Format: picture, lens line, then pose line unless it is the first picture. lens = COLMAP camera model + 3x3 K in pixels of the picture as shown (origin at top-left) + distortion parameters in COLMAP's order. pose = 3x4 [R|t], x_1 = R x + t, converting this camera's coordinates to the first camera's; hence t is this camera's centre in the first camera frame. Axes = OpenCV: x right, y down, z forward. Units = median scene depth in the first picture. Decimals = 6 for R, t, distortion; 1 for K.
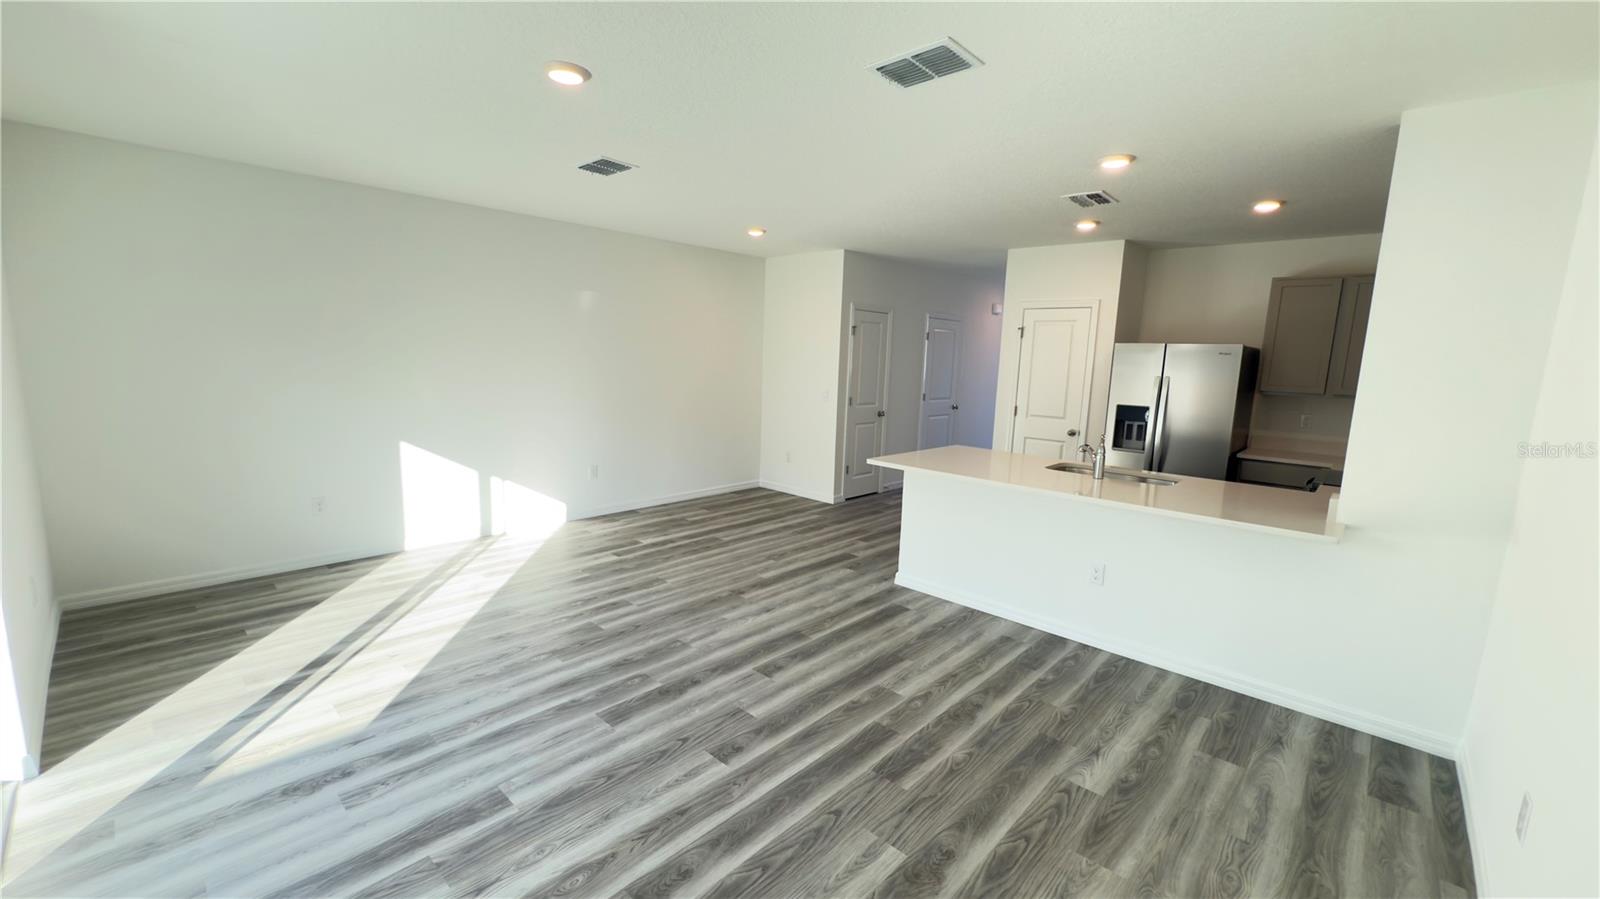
lens RADIAL K [[636.7, 0, 802.3], [0, 636.7, 452.3], [0, 0, 1]] dist [0.000988, -0.000004]
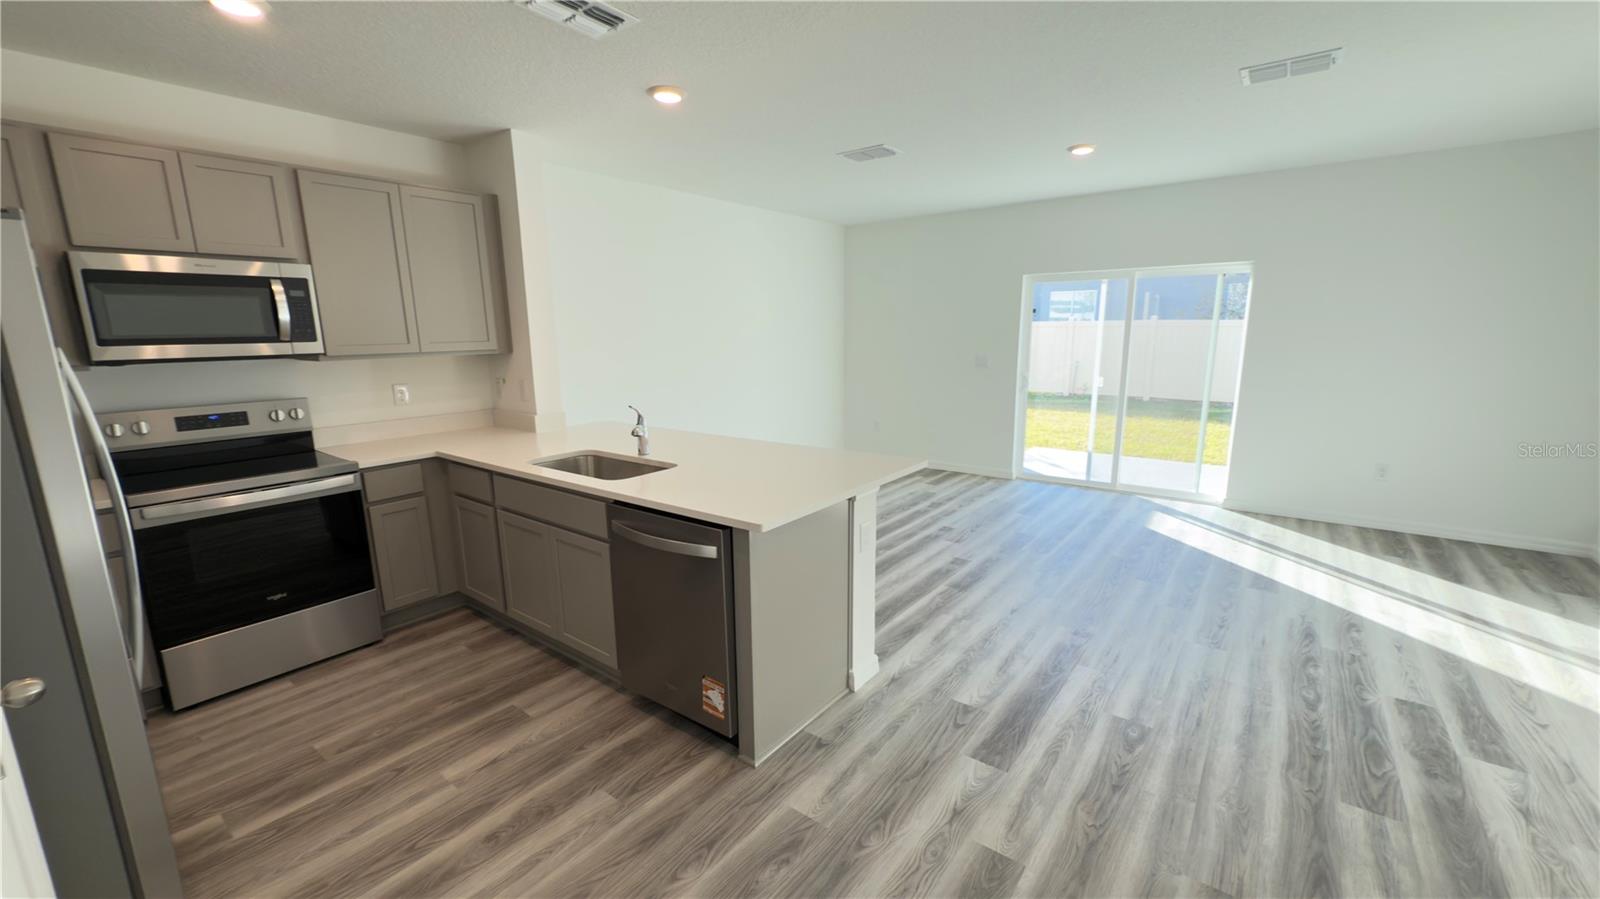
lens RADIAL K [[636.7, 0, 802.3], [0, 636.7, 452.3], [0, 0, 1]] dist [0.000988, -0.000004]
pose [[-0.995179, -0.001054, -0.098069, 0.354370], [-0.033976, 0.941726, 0.334660, -0.262802], [0.092001, 0.336379, -0.937222, 1.901021]]
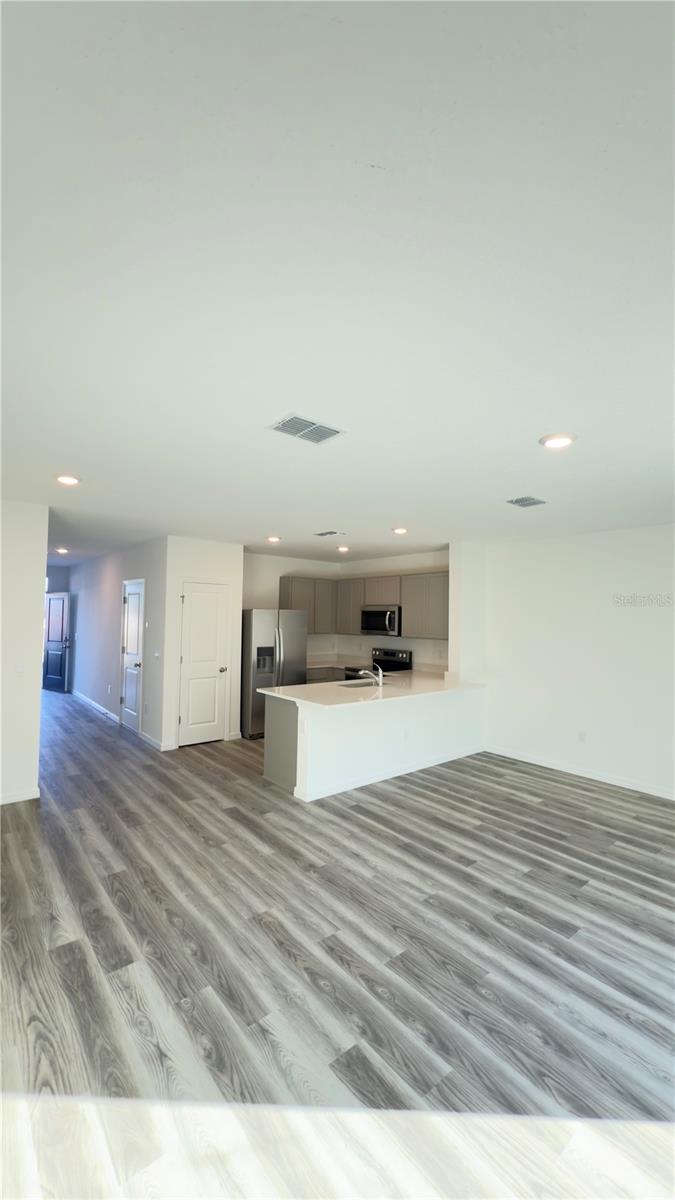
lens RADIAL K [[477.5, 0, 337.5], [0, 477.5, 600.0], [0, 0, 1]] dist [0.000988, -0.000004]
pose [[0.135048, 0.004849, 0.990827, -0.999066], [0.136915, 0.990304, -0.023508, -0.205150], [-0.981334, 0.138834, 0.133074, 0.949395]]
